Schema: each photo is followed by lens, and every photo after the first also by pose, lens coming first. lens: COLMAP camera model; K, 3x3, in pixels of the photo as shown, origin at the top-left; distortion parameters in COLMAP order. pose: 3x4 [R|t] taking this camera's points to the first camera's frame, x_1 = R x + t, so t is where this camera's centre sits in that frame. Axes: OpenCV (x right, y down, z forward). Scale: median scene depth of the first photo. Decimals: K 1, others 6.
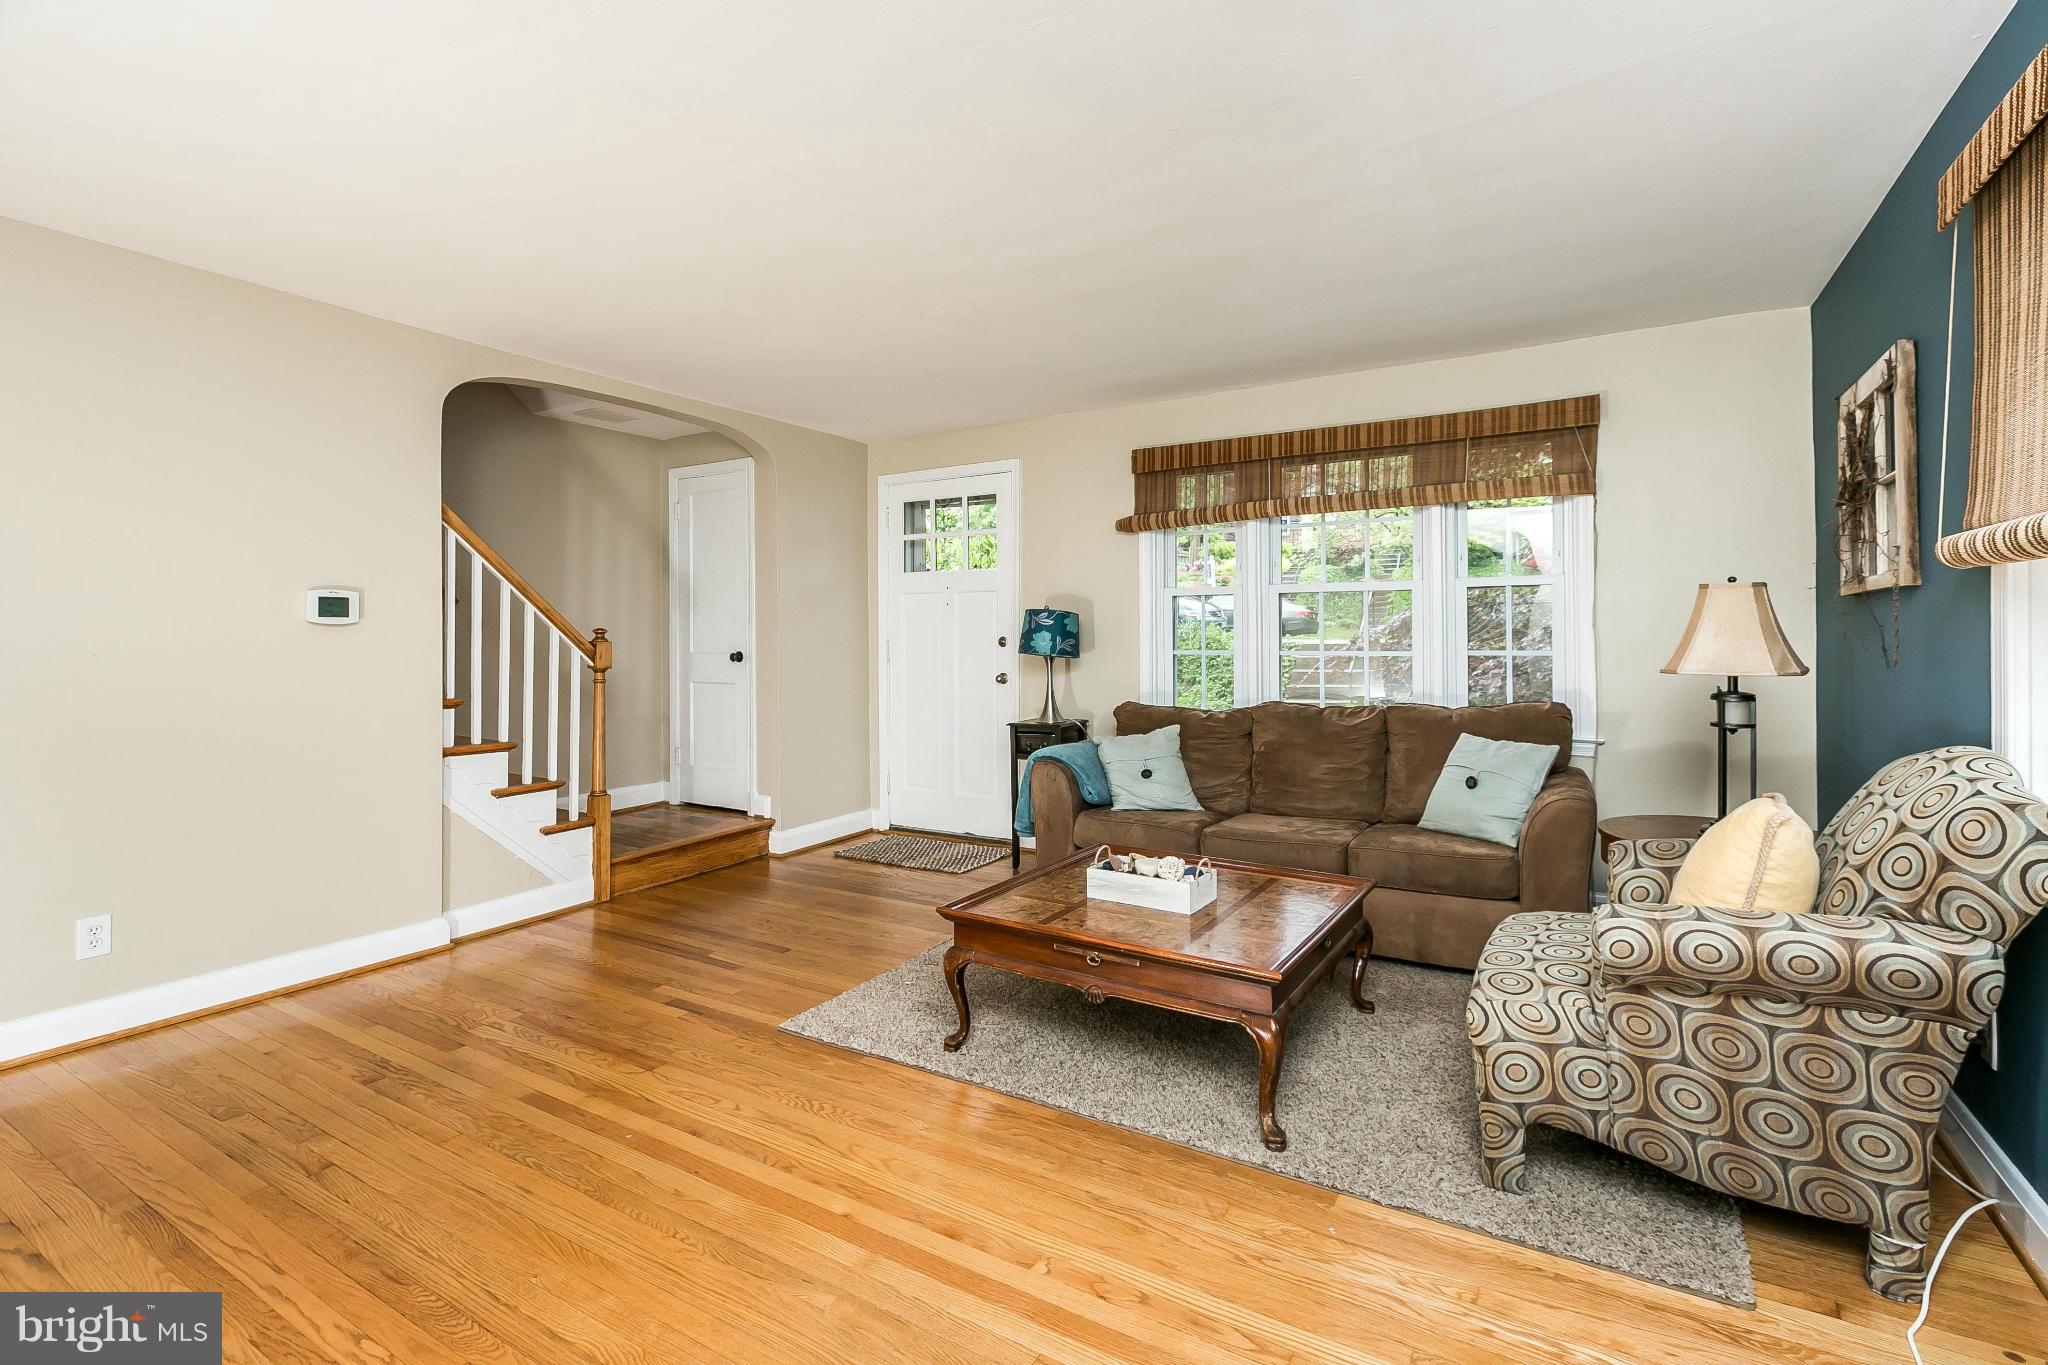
lens RADIAL K [[900.4, 0, 990.5], [0, 900.4, 644.5], [0, 0, 1]] dist [-0.000503, 0.000186]
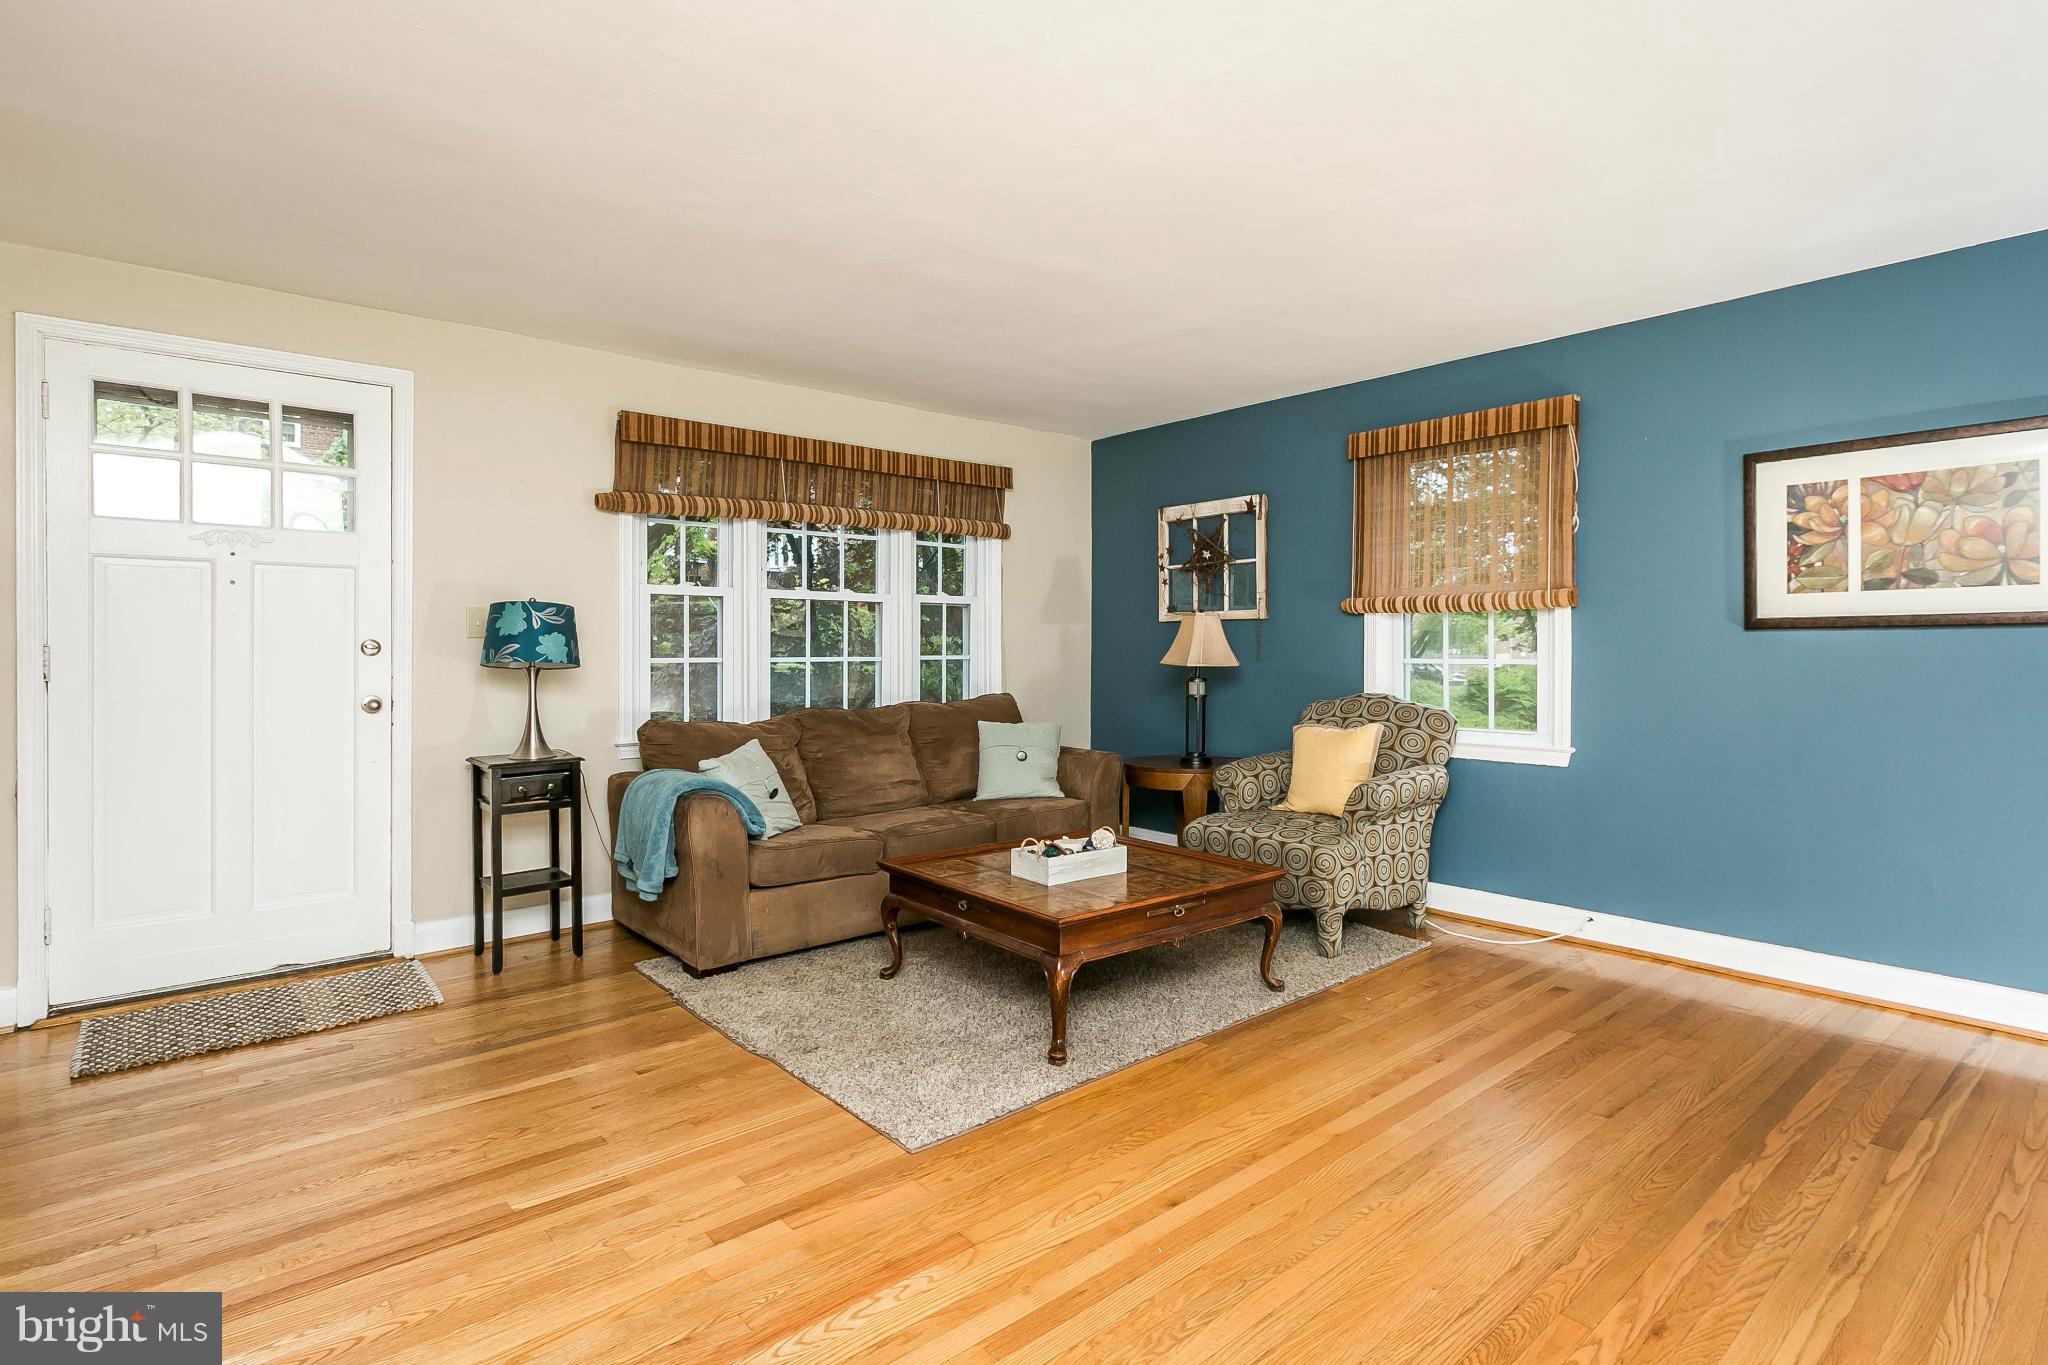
lens RADIAL K [[1015.6, 0, 1000.8], [0, 1015.6, 659.3], [0, 0, 1]] dist [0.002421, 0.001337]
pose [[0.326993, -0.006272, 0.945006, -0.991659], [0.004860, 0.999976, 0.004955, 0.007826], [-0.945014, 0.002972, 0.327015, 0.632350]]
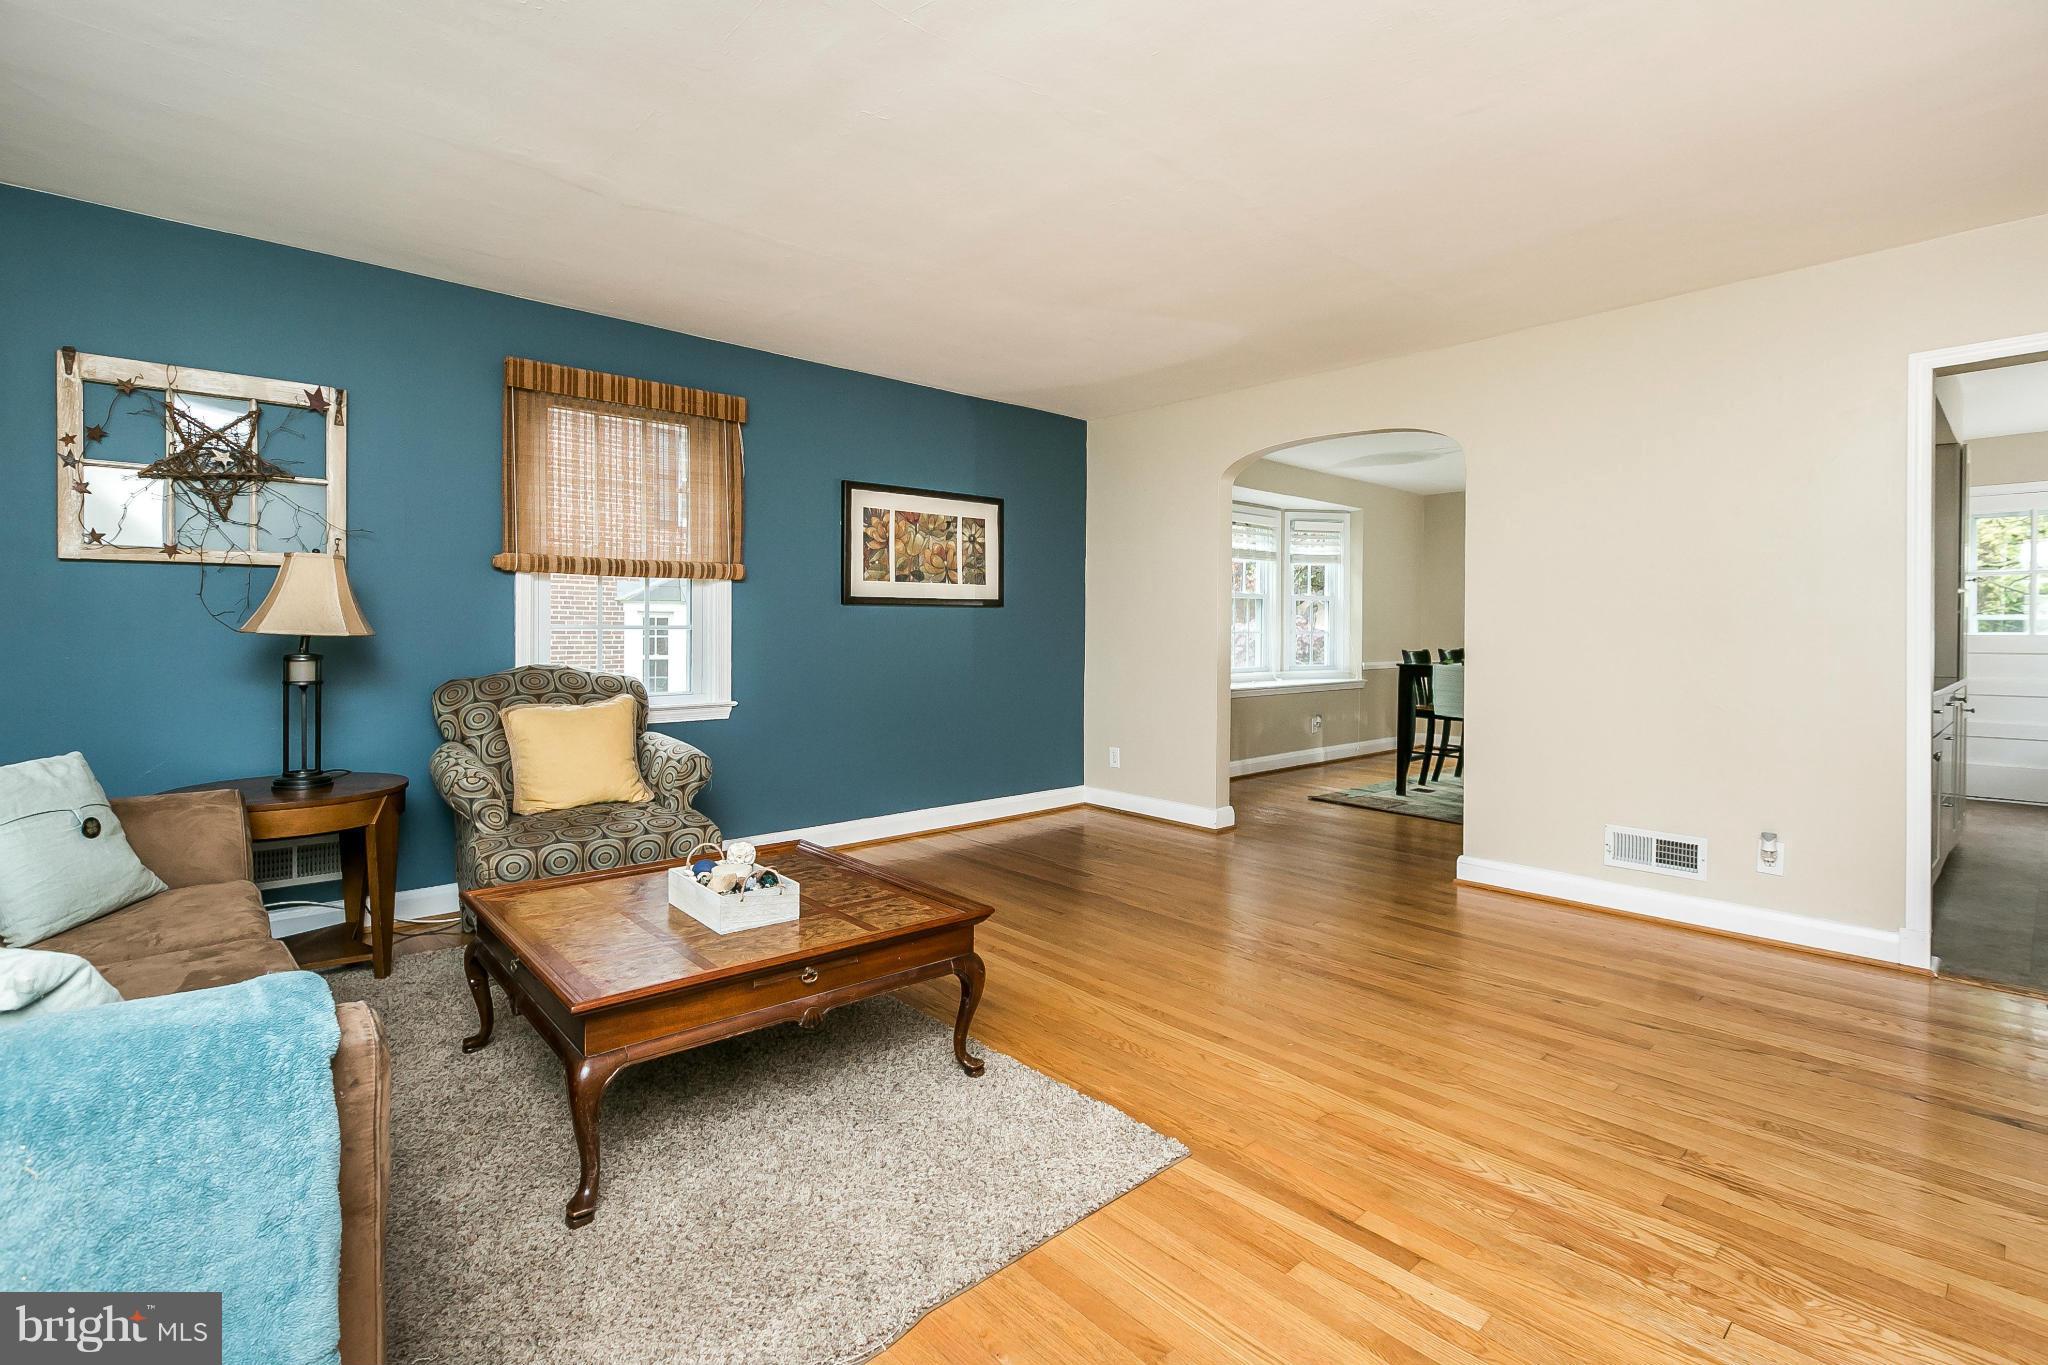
lens RADIAL K [[1015.6, 0, 1000.8], [0, 1015.6, 659.3], [0, 0, 1]] dist [0.002421, 0.001337]
pose [[-0.963598, -0.008550, 0.267219, -0.294292], [0.000638, 0.999412, 0.034275, 0.017341], [-0.267355, 0.033198, -0.963026, 1.739085]]
